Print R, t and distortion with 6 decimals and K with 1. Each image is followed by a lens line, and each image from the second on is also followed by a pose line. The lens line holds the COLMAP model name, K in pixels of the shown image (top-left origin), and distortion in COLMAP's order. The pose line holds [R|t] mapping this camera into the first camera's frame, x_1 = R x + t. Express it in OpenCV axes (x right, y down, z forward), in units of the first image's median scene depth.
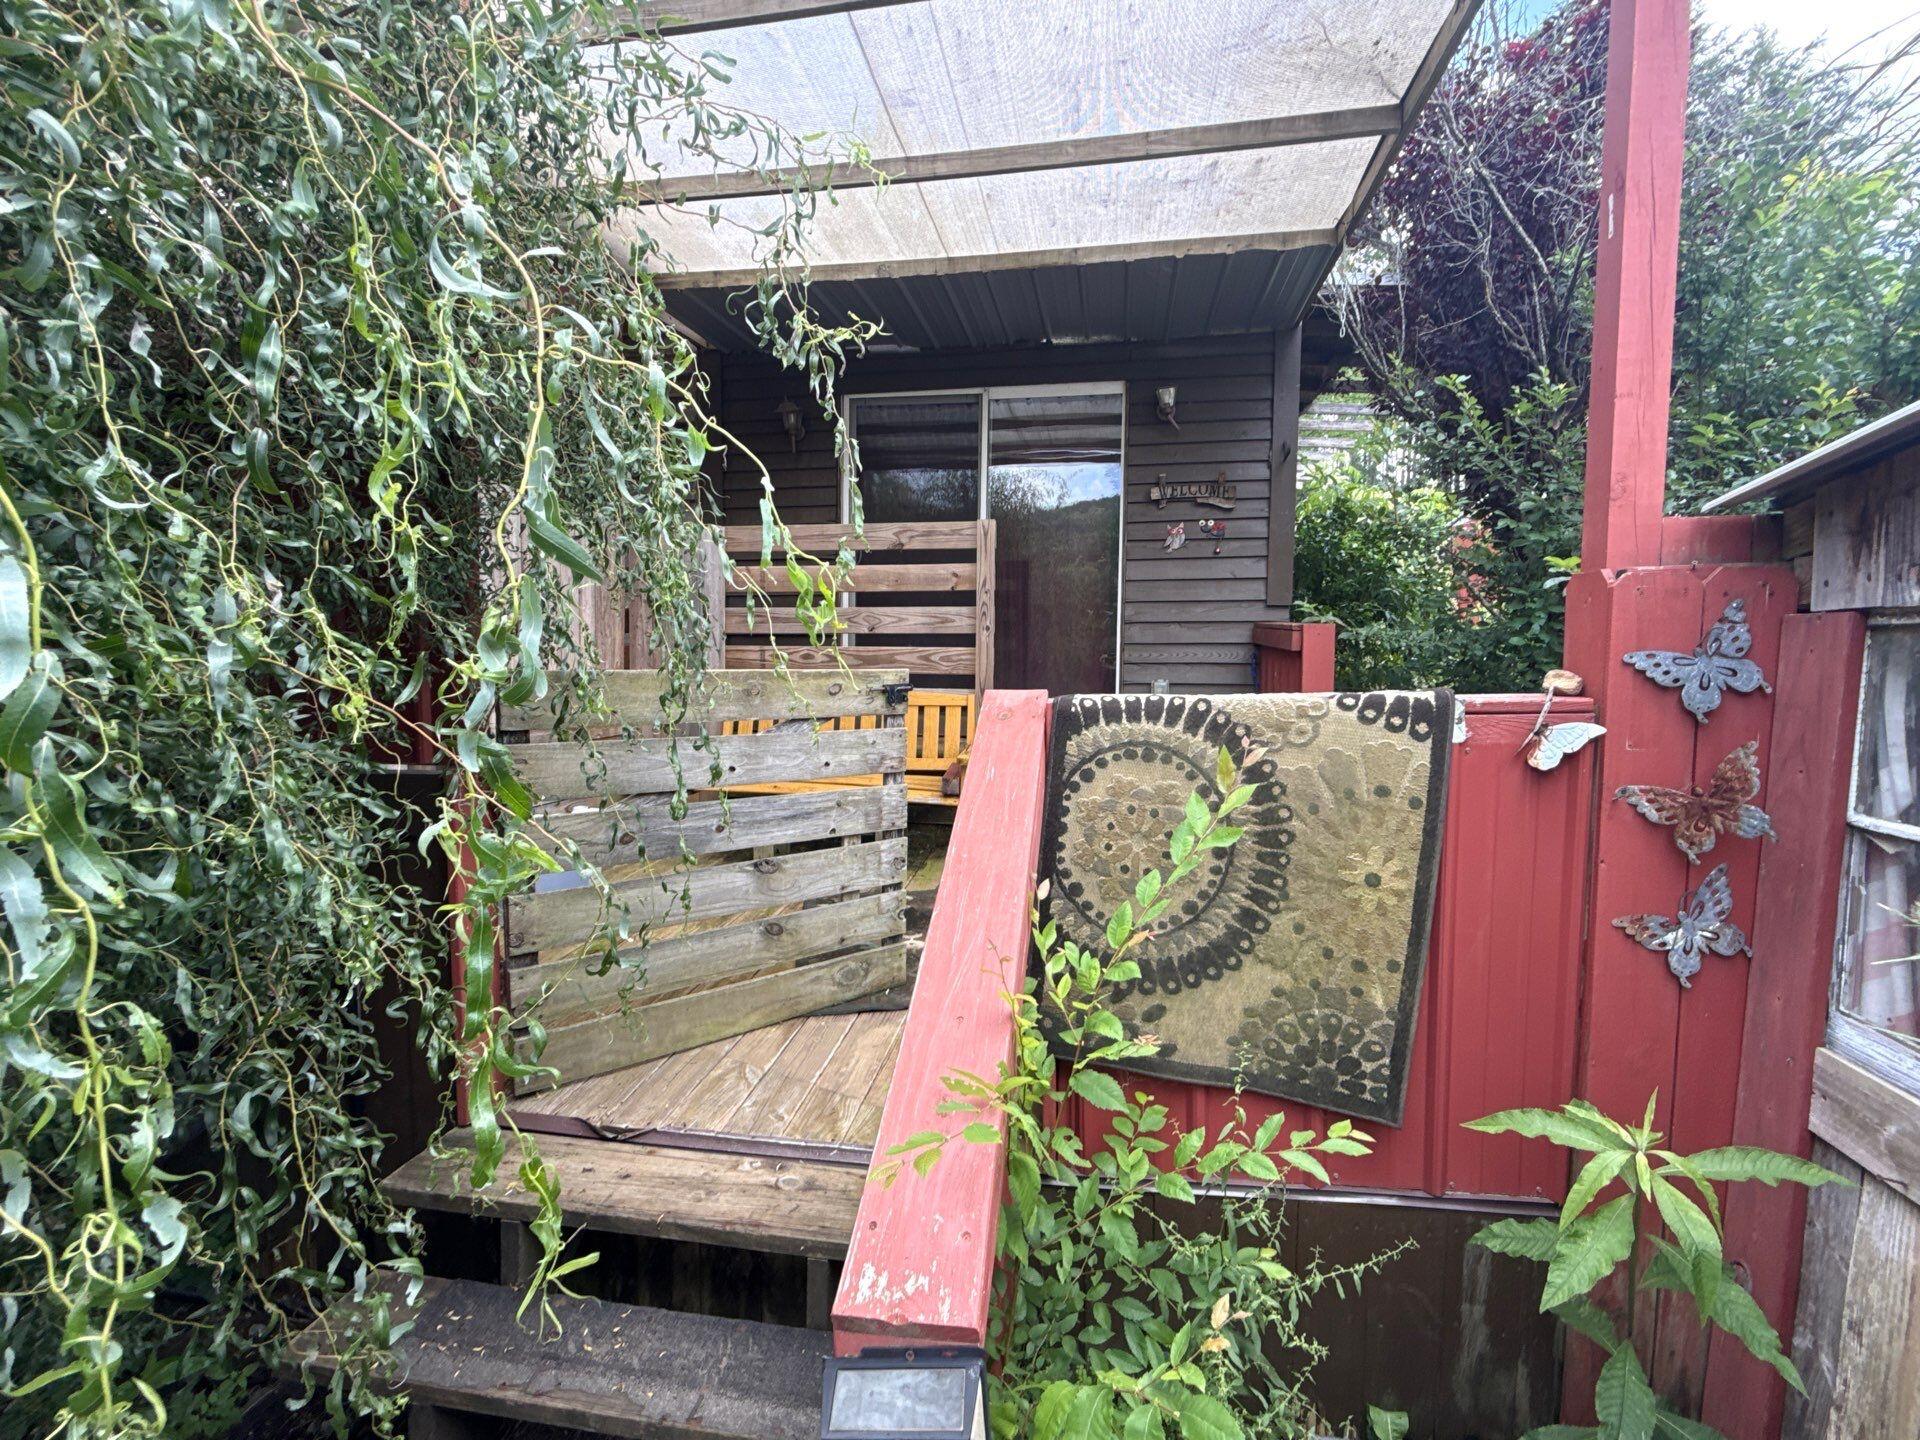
lens RADIAL K [[878.9, 0, 963.6], [0, 878.9, 718.2], [0, 0, 1]] dist [-0.000929, -0.000139]
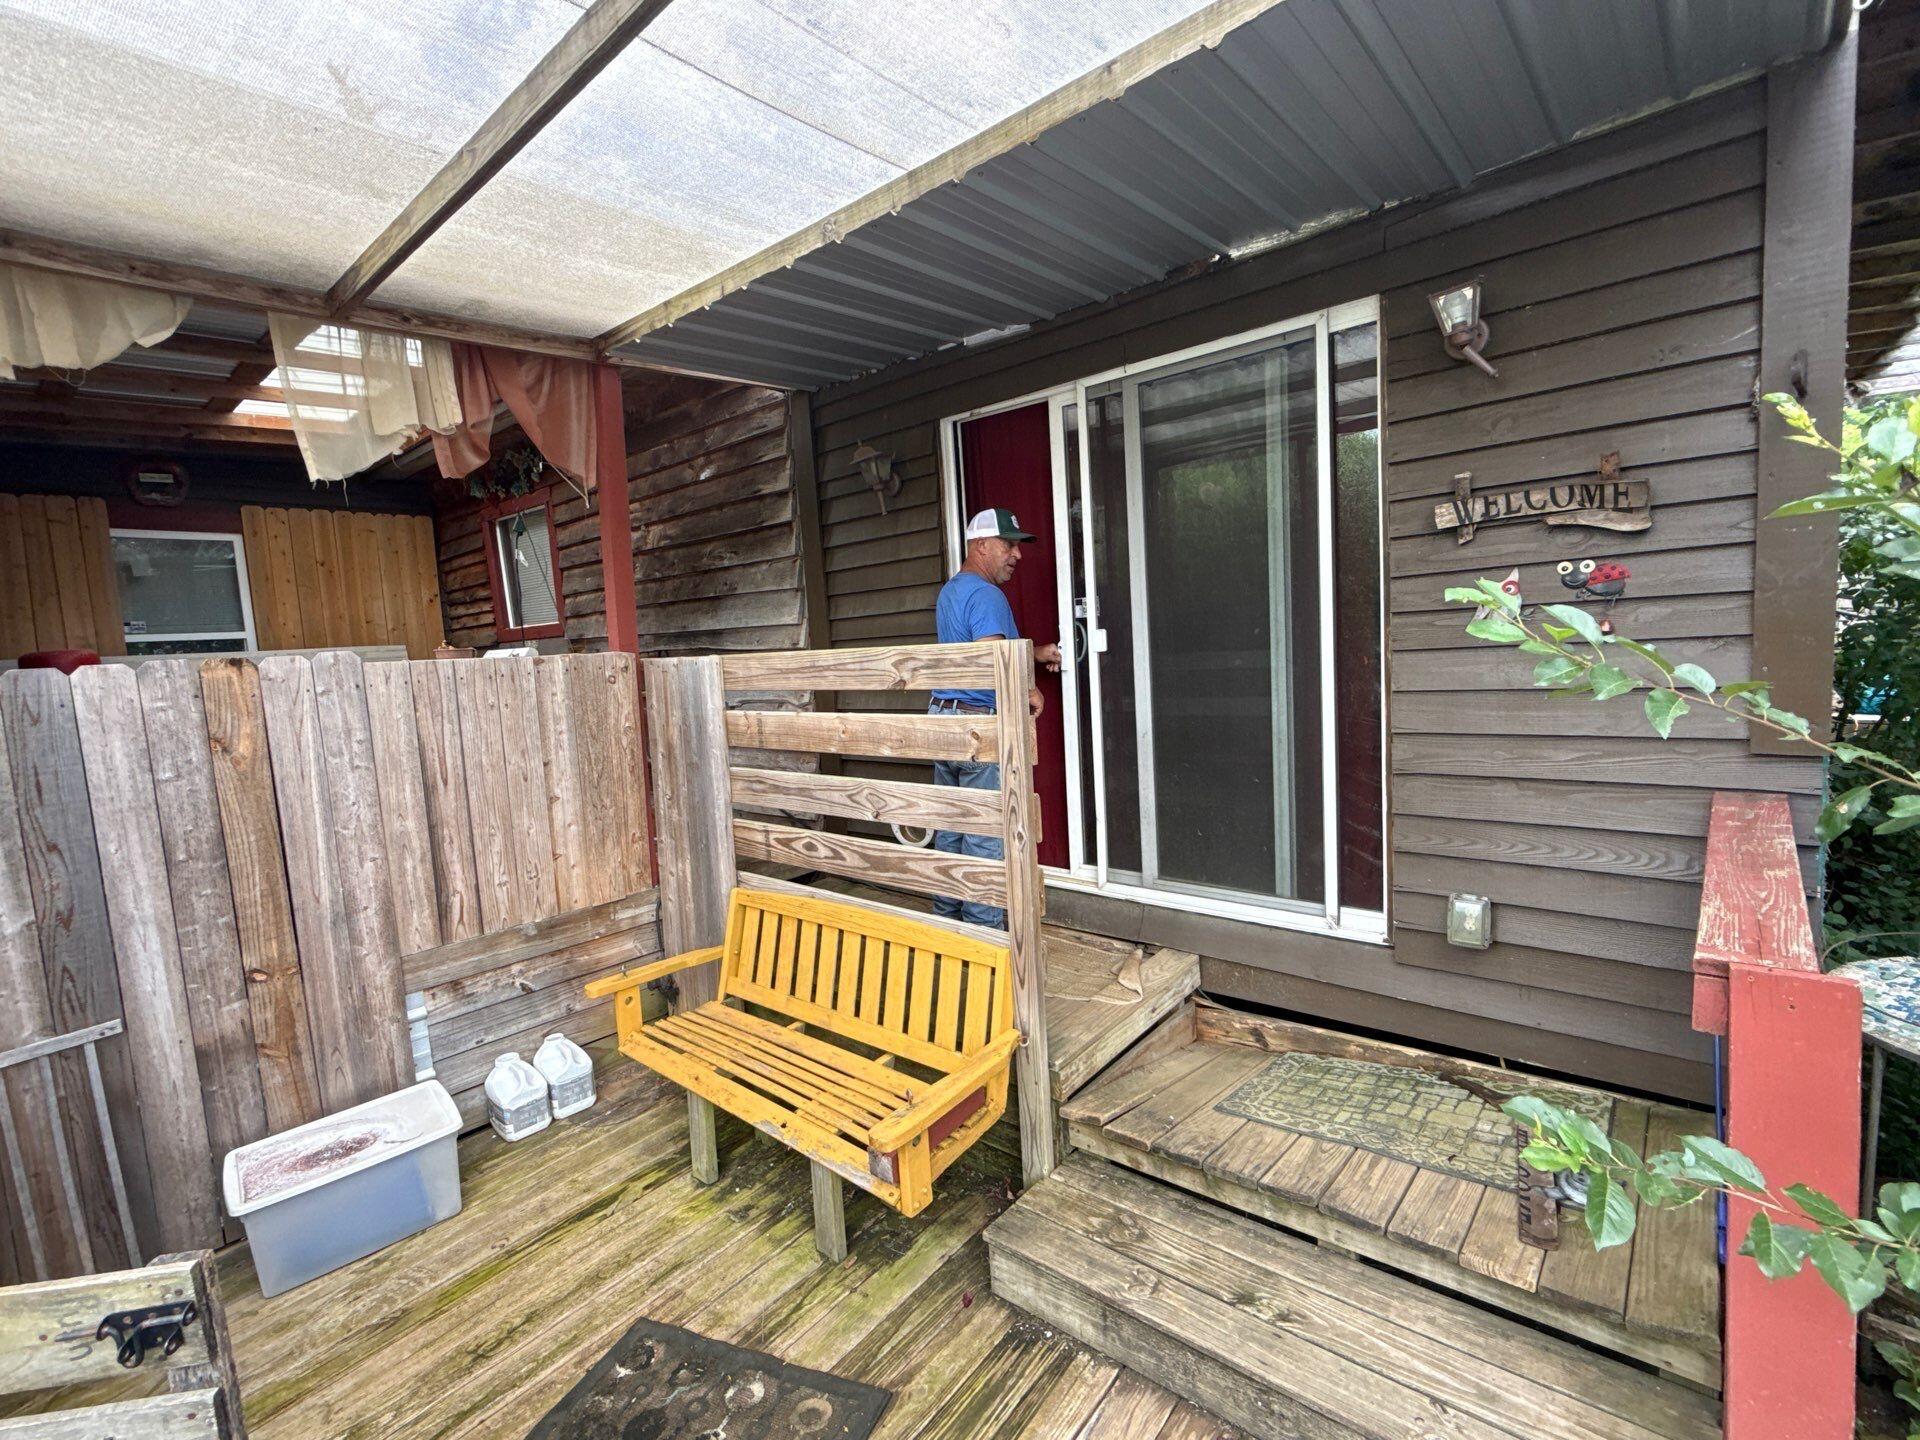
lens RADIAL K [[878.9, 0, 952.3], [0, 878.9, 721.7], [0, 0, 1]] dist [-0.000929, -0.000139]
pose [[0.849503, -0.005369, -0.527557, 0.247386], [0.026195, 0.999144, 0.032014, -0.169394], [0.526934, -0.041015, 0.848916, 0.455009]]
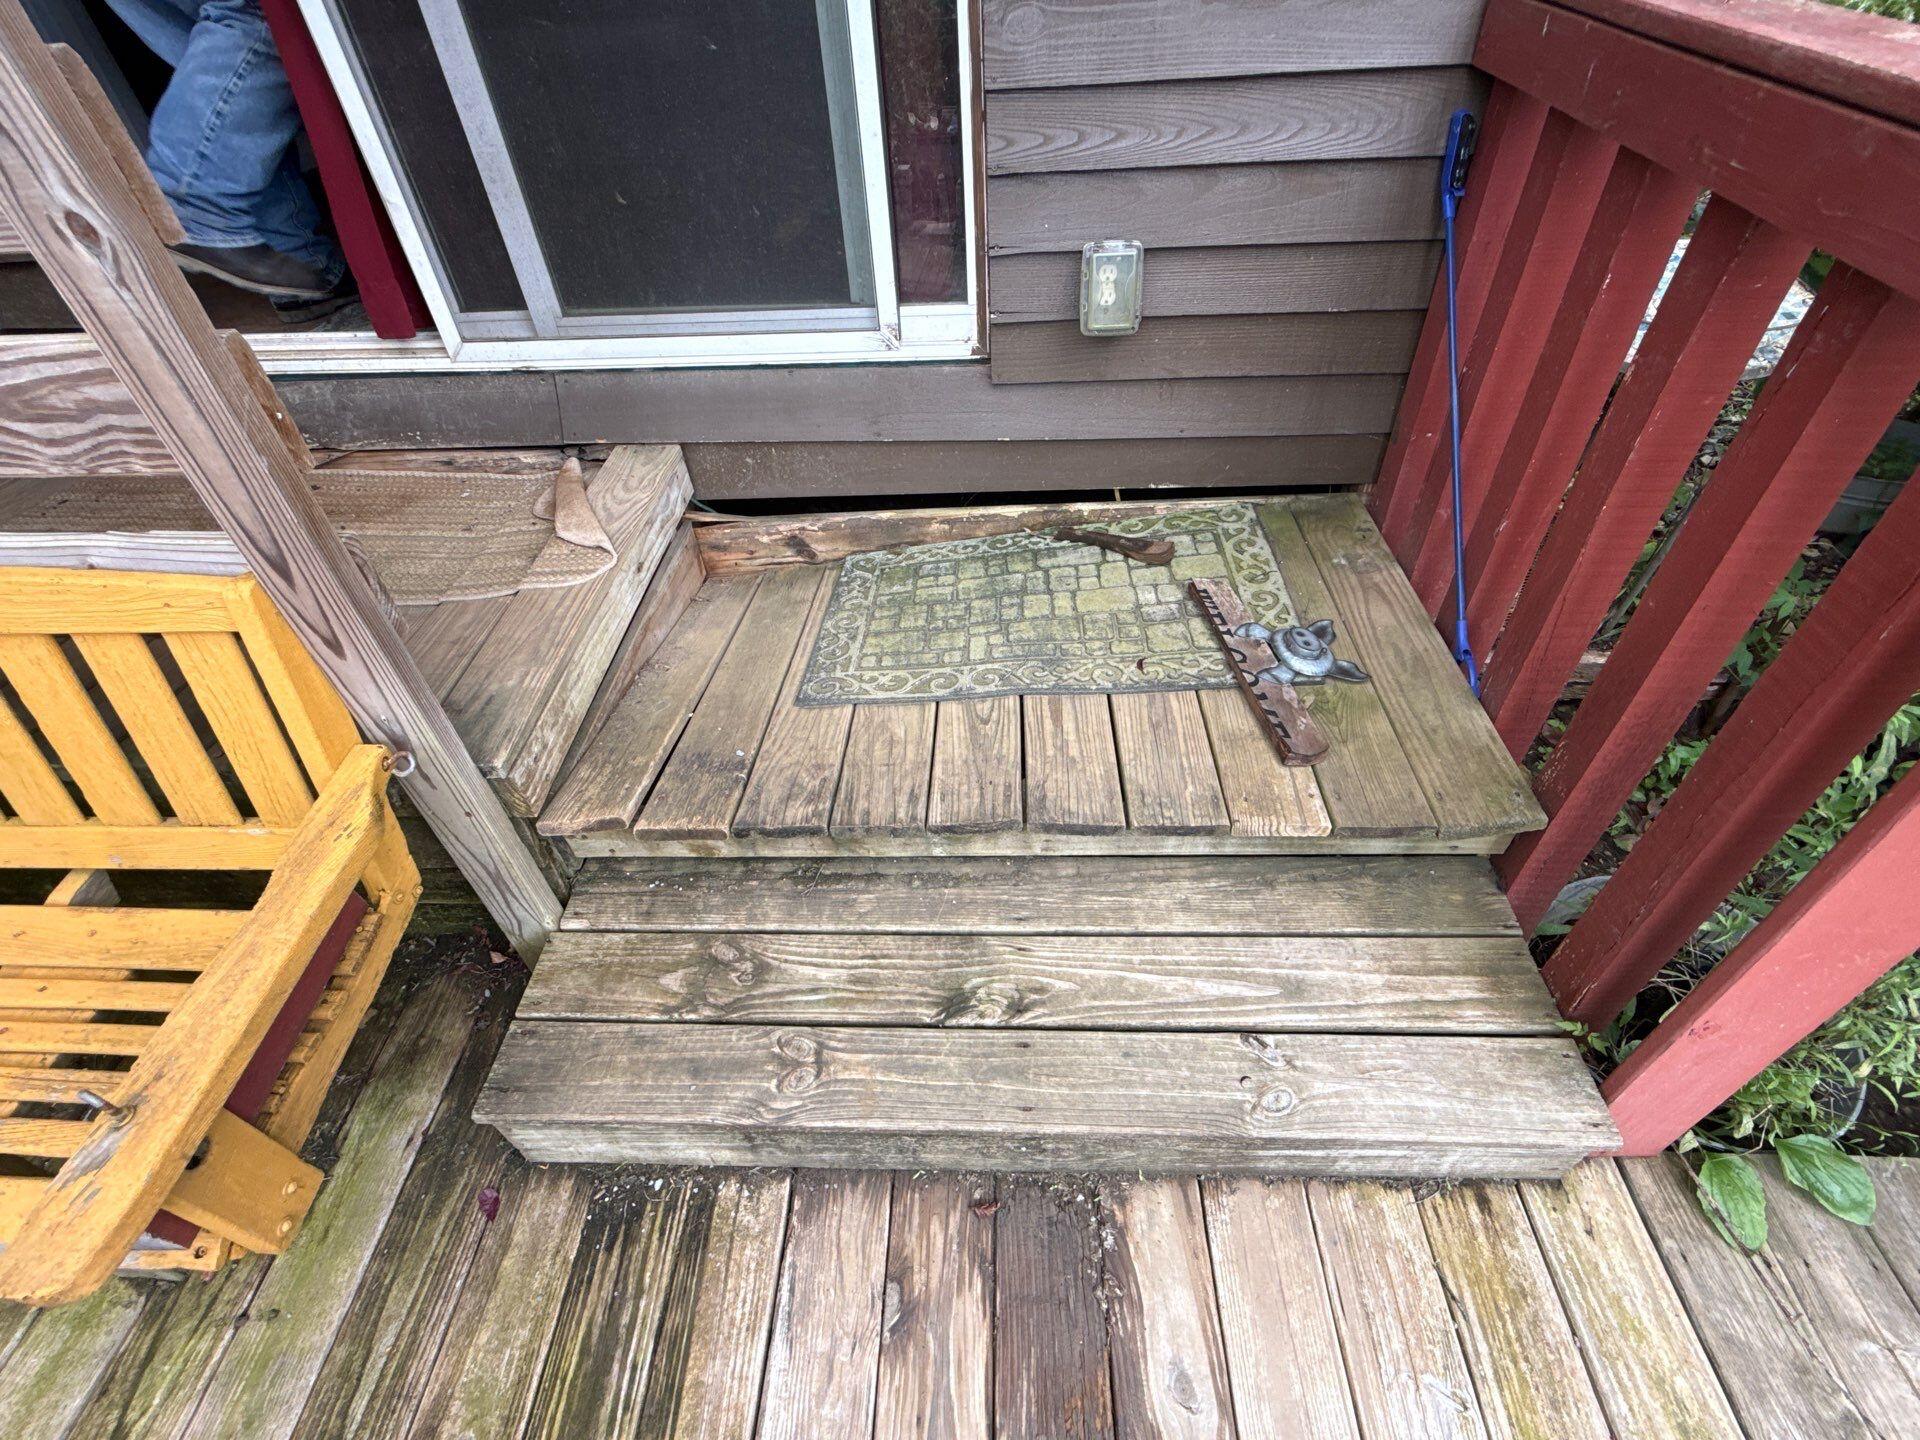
lens RADIAL K [[878.9, 0, 960.4], [0, 878.9, 722.2], [0, 0, 1]] dist [-0.000929, -0.000139]
pose [[0.991591, -0.116936, 0.055437, 0.143596], [0.057182, 0.780200, 0.622911, -0.106004], [-0.116093, -0.614502, 0.780326, 0.713992]]
